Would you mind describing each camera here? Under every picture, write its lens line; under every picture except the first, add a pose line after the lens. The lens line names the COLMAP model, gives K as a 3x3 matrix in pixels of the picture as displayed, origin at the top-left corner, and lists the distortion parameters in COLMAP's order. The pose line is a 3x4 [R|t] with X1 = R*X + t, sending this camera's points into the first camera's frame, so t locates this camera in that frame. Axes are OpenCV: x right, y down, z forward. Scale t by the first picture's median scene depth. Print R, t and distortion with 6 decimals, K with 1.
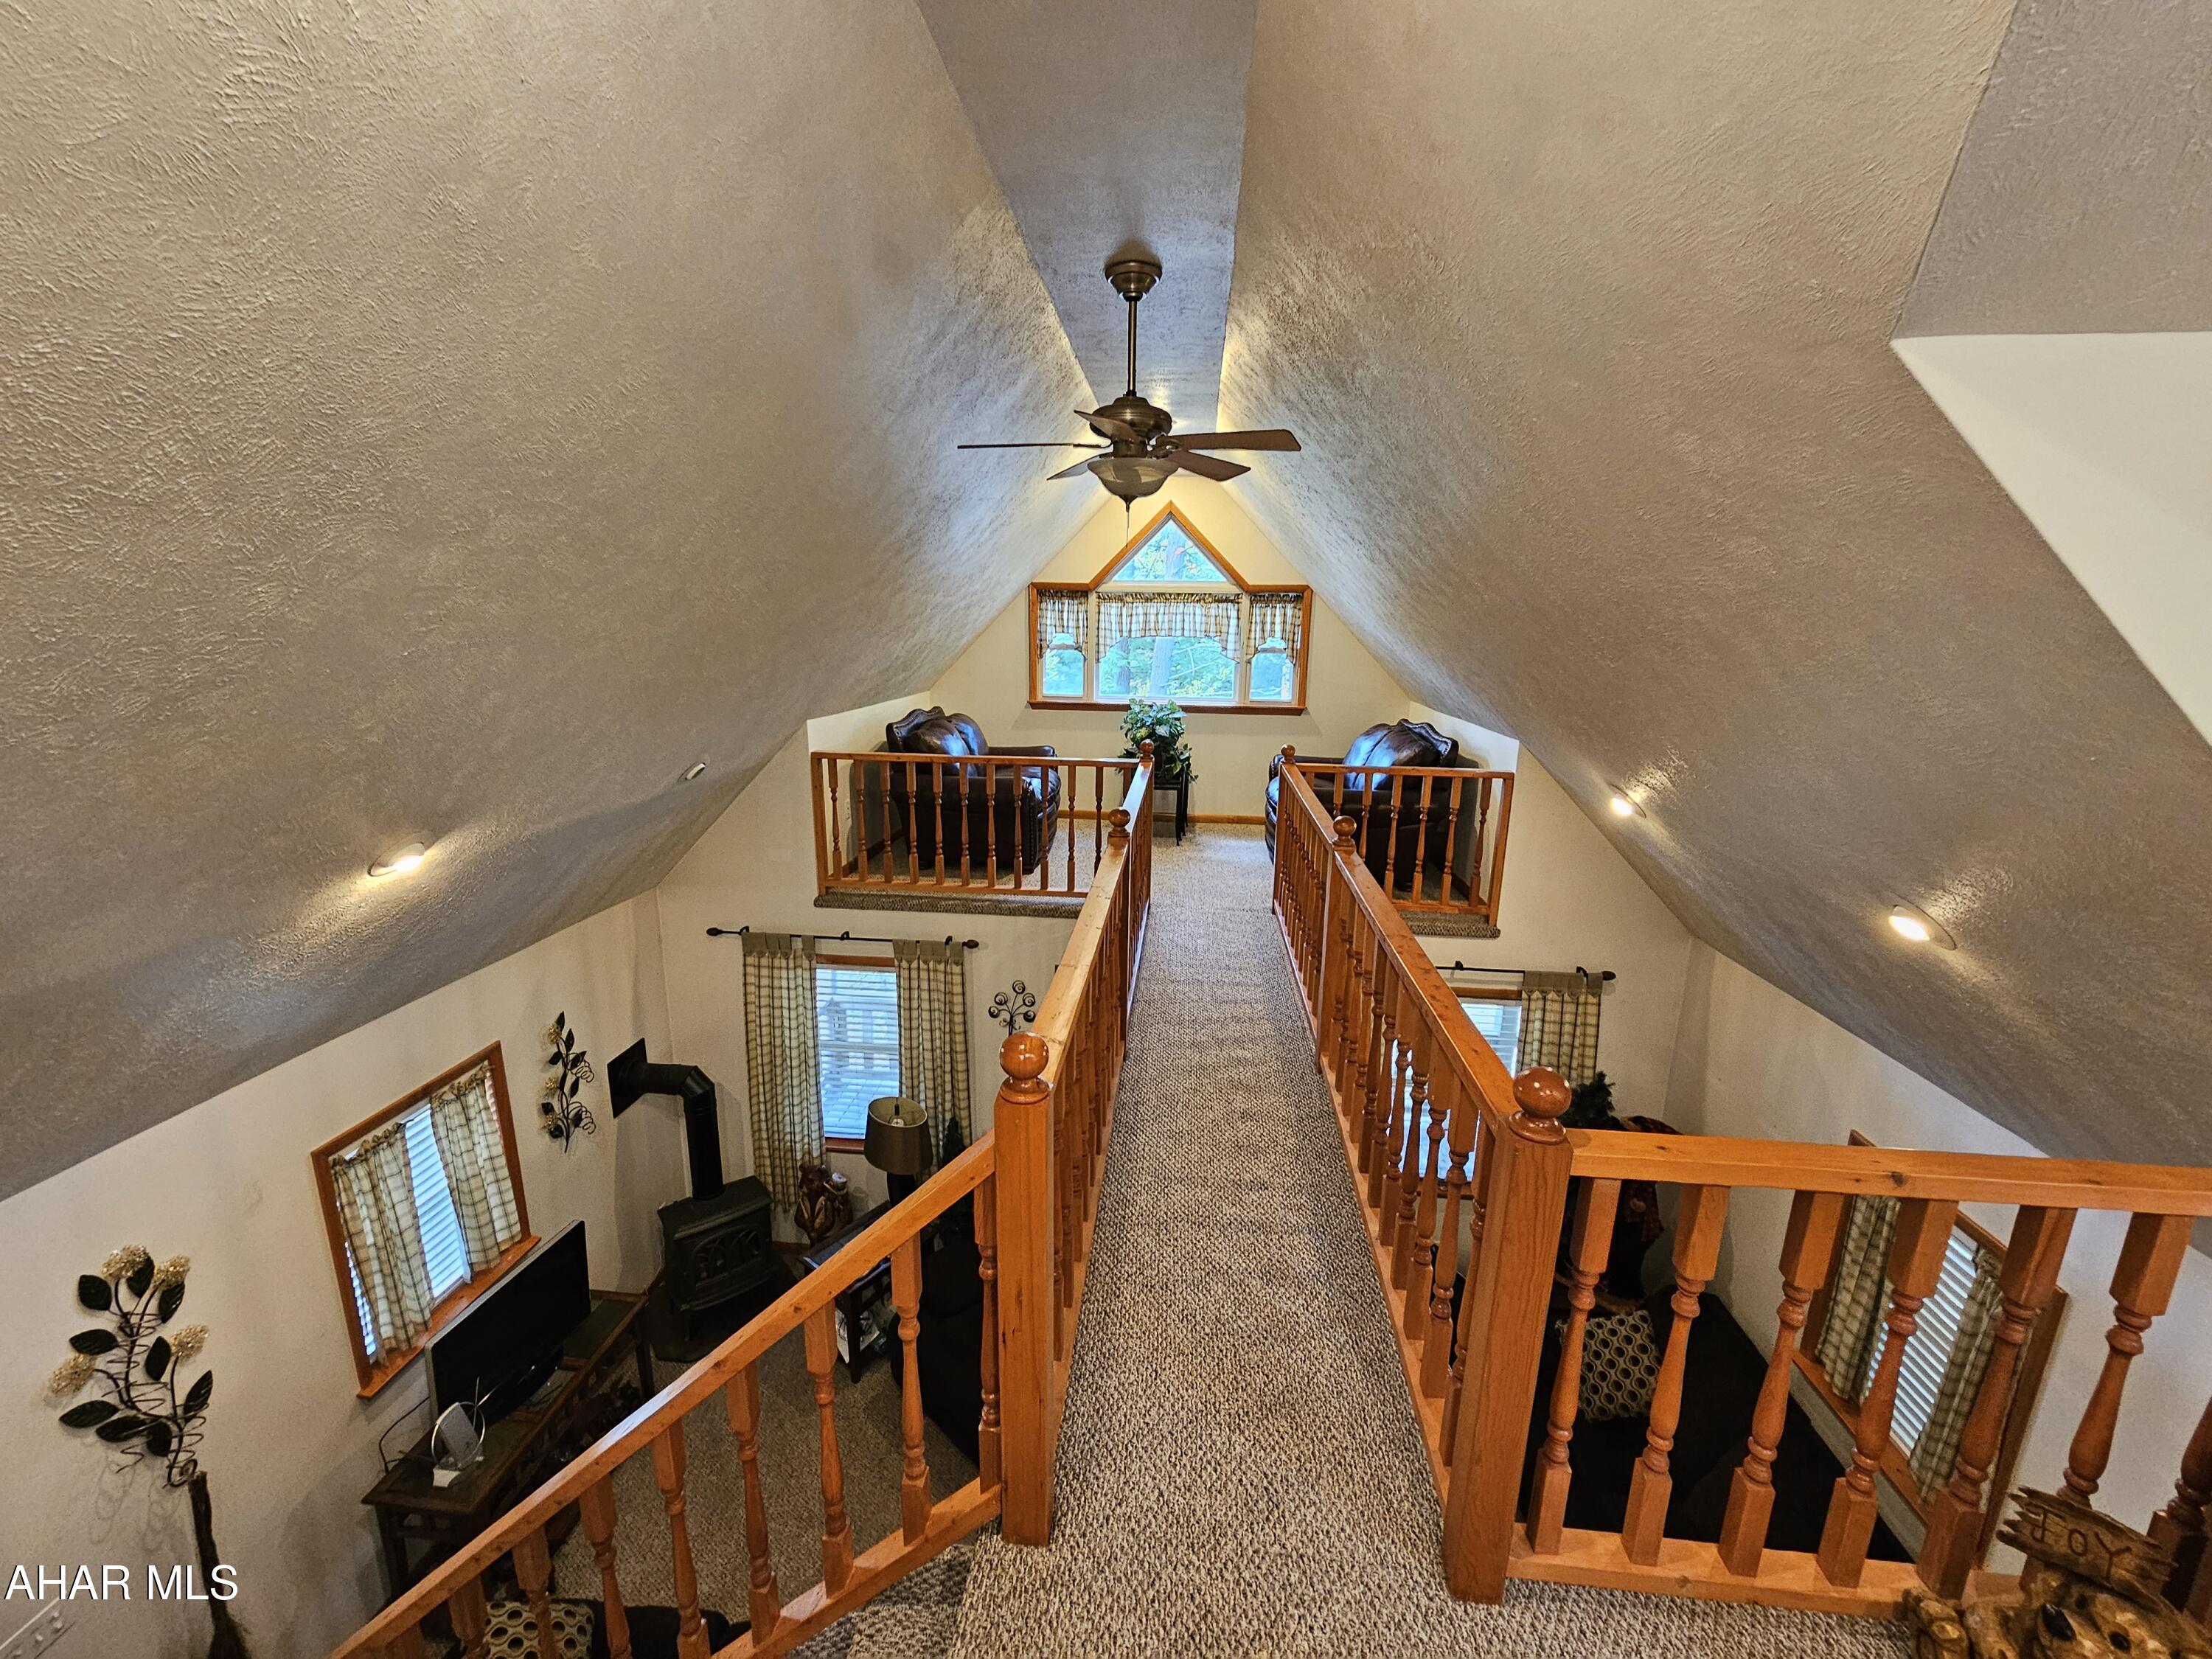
lens RADIAL K [[906.7, 0, 1098.3], [0, 906.7, 827.3], [0, 0, 1]] dist [-0.002248, 0.000075]
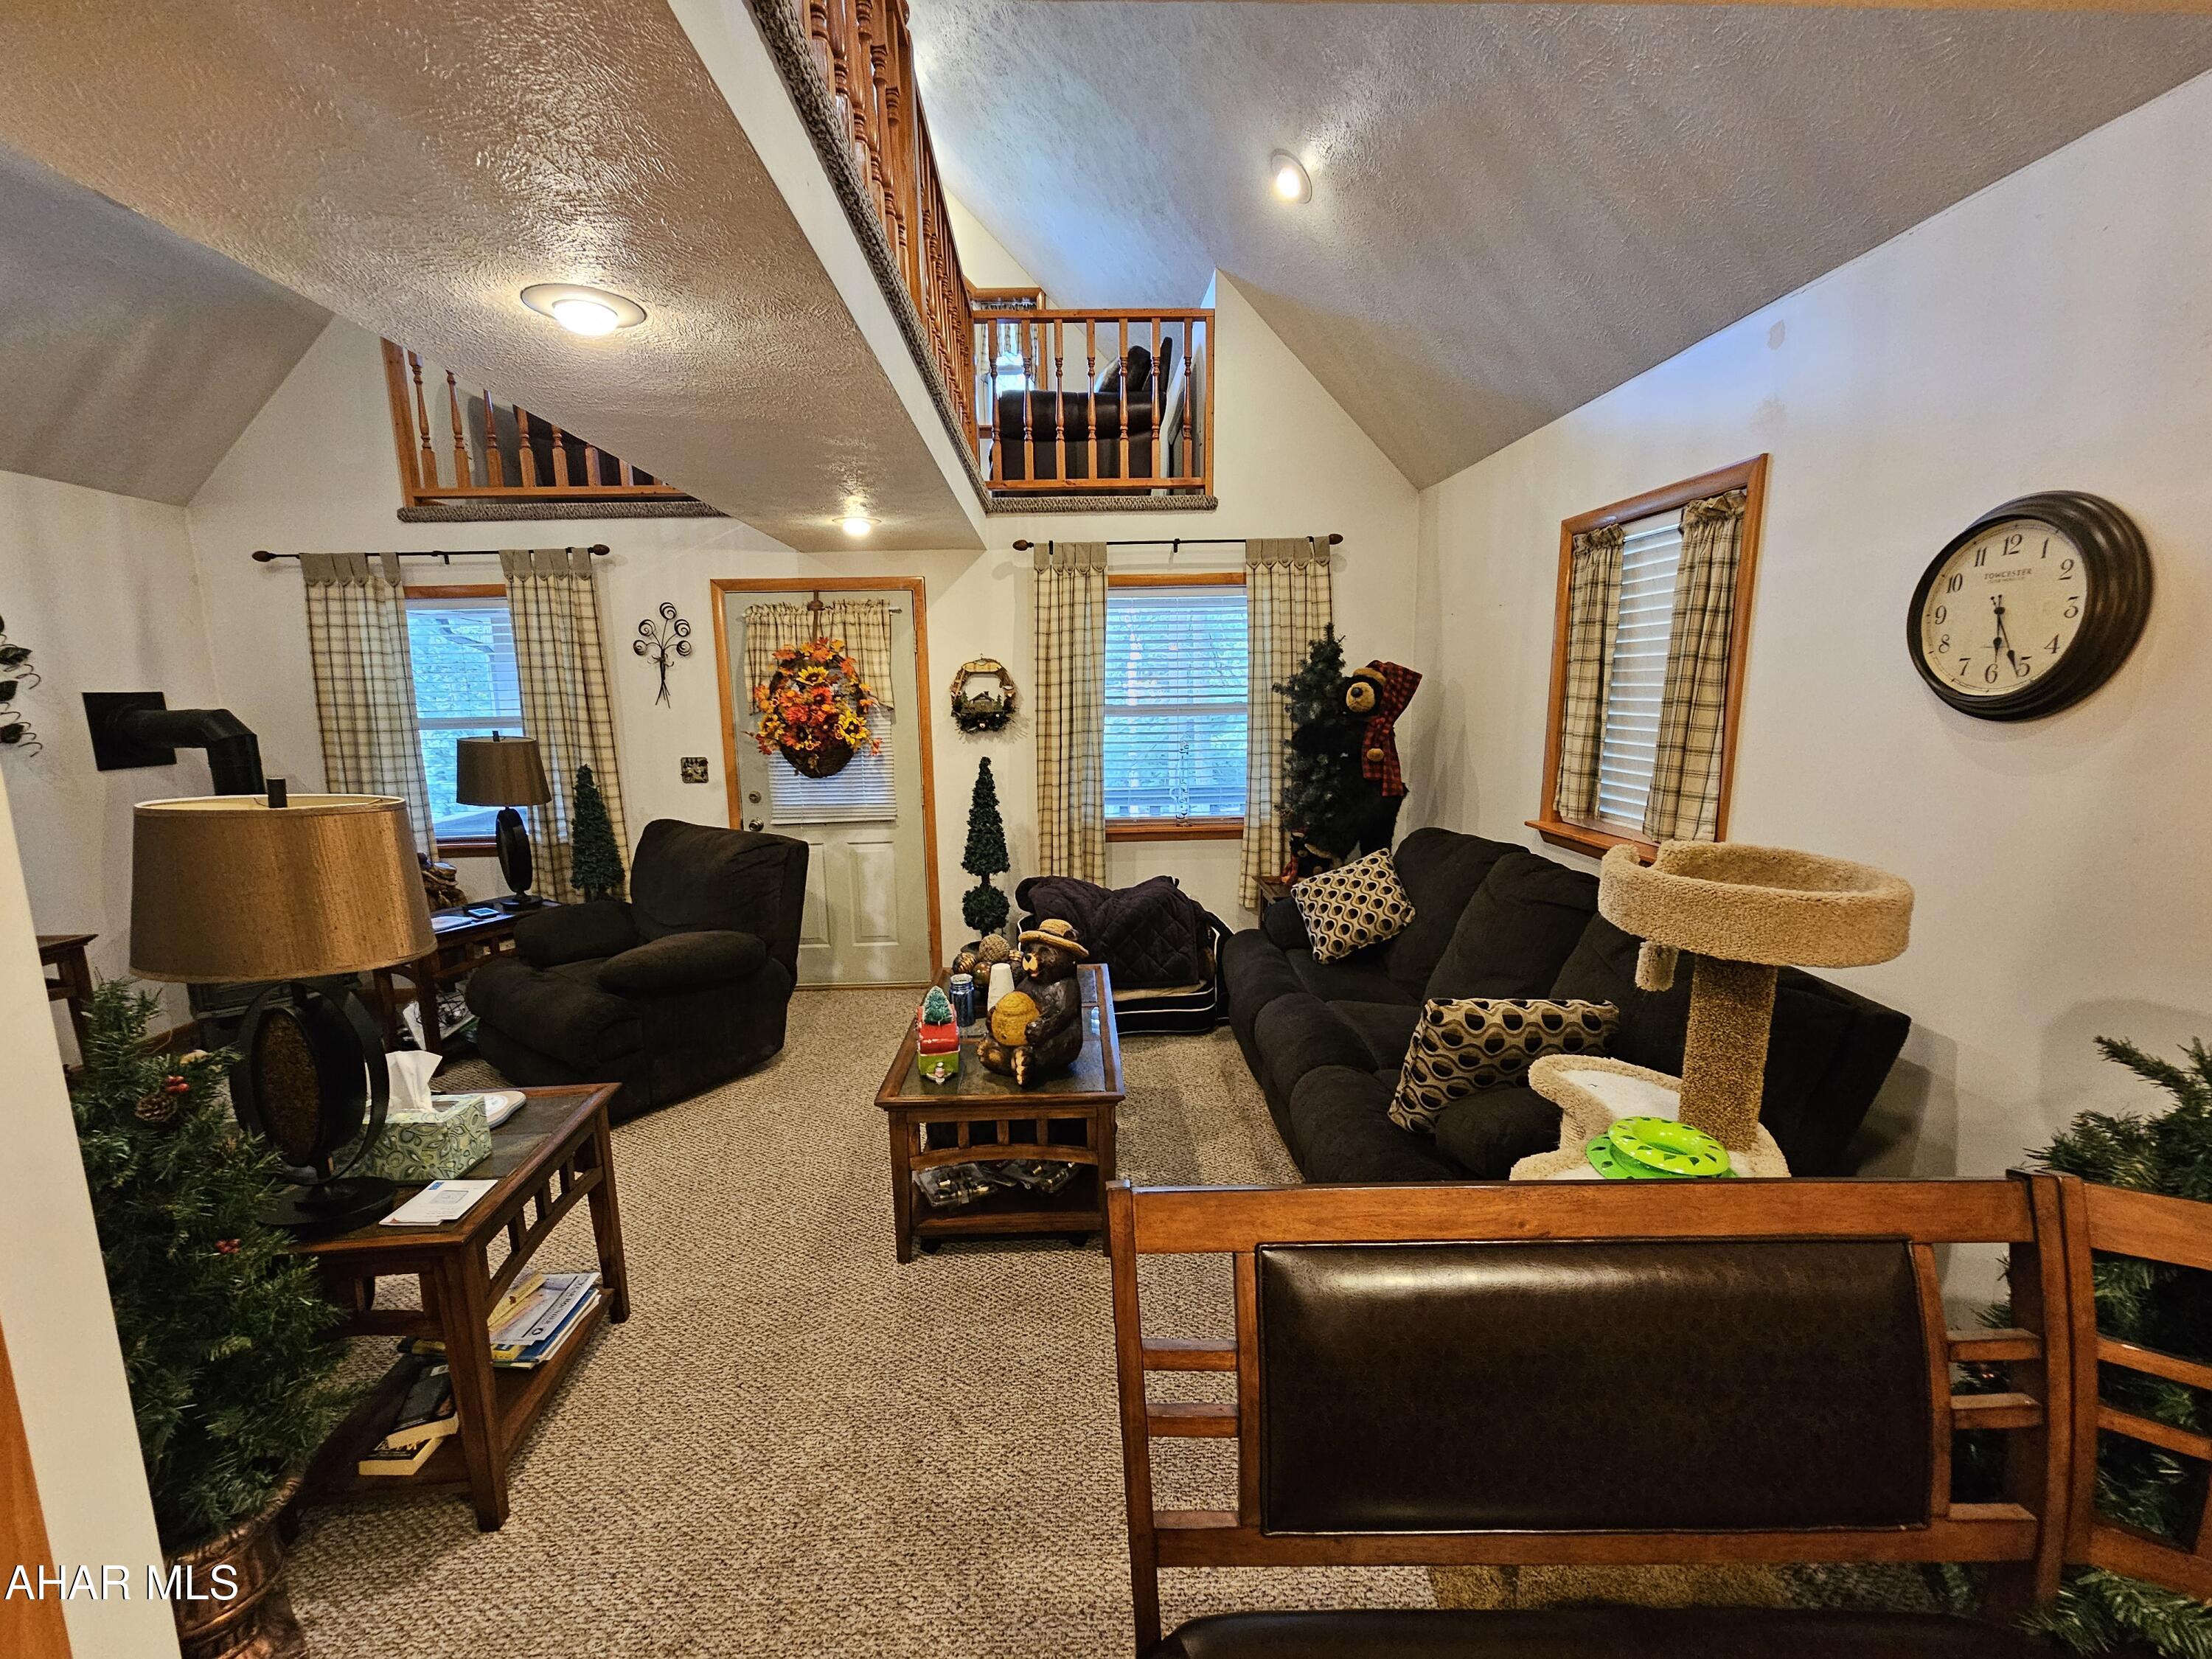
lens RADIAL K [[906.7, 0, 1092.4], [0, 906.7, 833.5], [0, 0, 1]] dist [-0.002248, 0.000075]
pose [[0.990488, -0.052445, 0.127211, 0.179748], [0.060351, 0.996426, -0.059108, 0.450257], [-0.123657, 0.066223, 0.990113, 0.149354]]
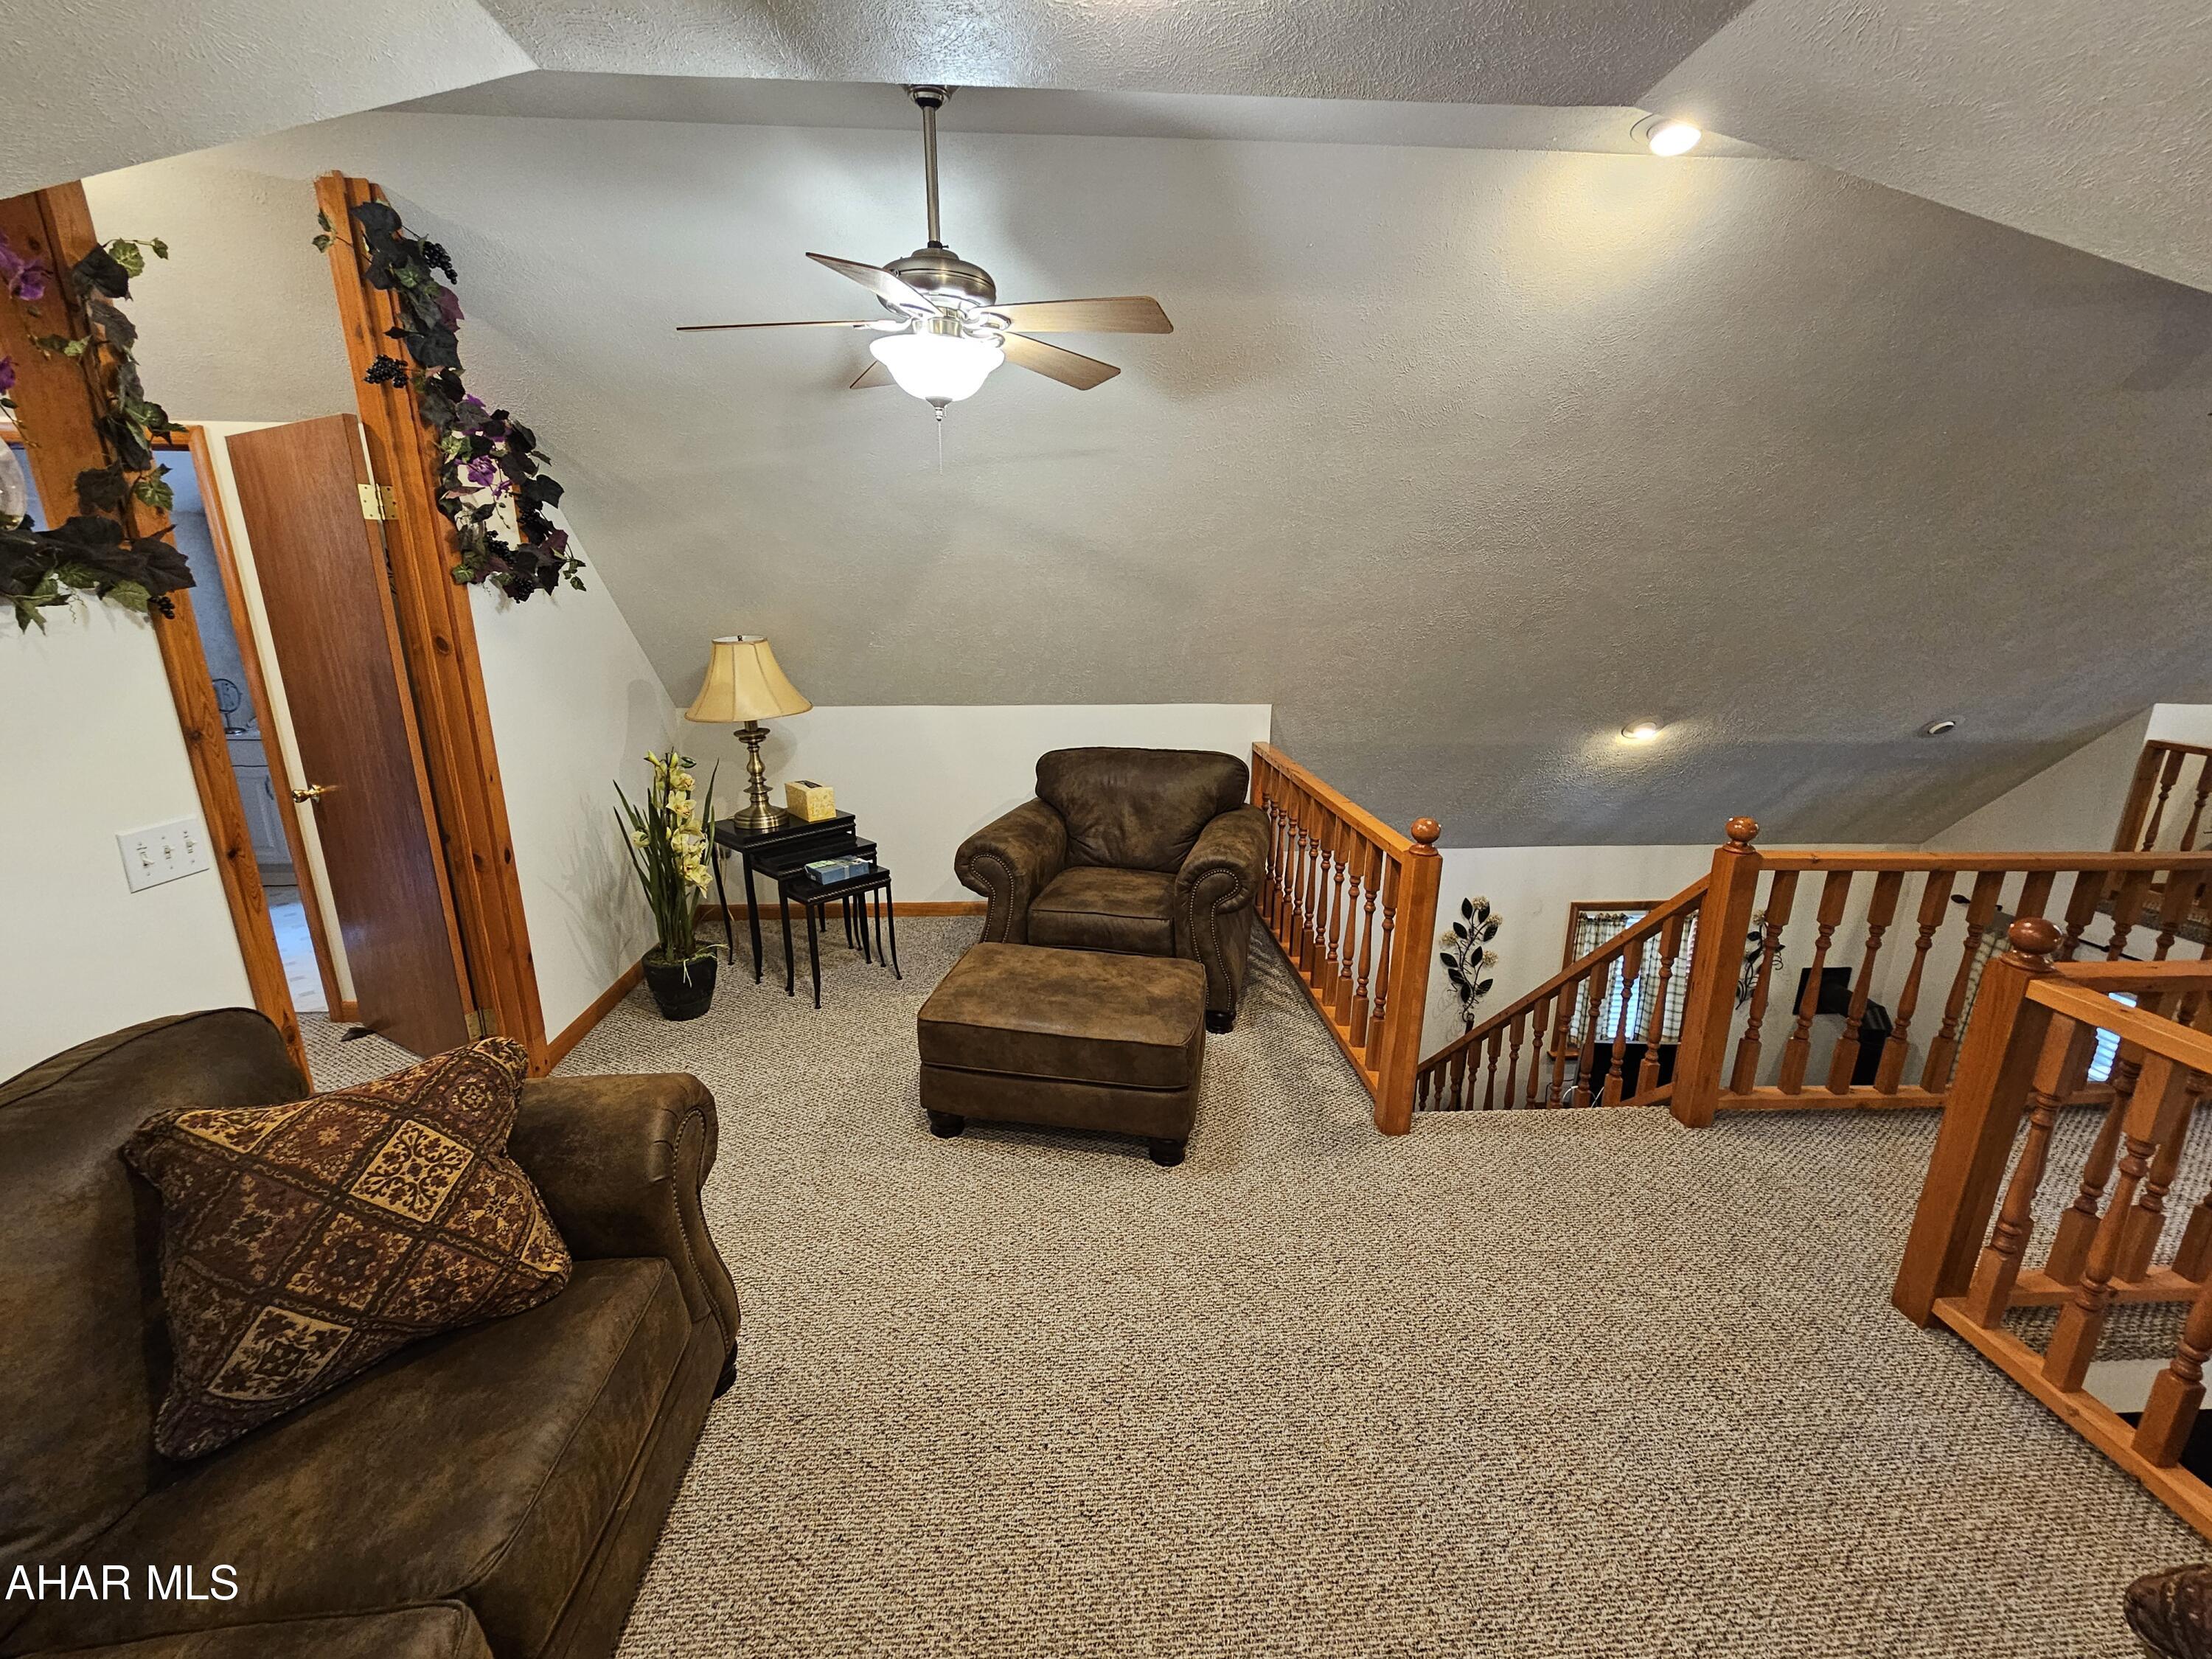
lens RADIAL K [[906.7, 0, 1093.6], [0, 906.7, 841.2], [0, 0, 1]] dist [-0.002248, 0.000075]
pose [[0.157865, 0.255037, -0.953957, 0.384711], [-0.217689, 0.951292, 0.218300, 0.043104], [0.963167, 0.173204, 0.205694, -0.164123]]
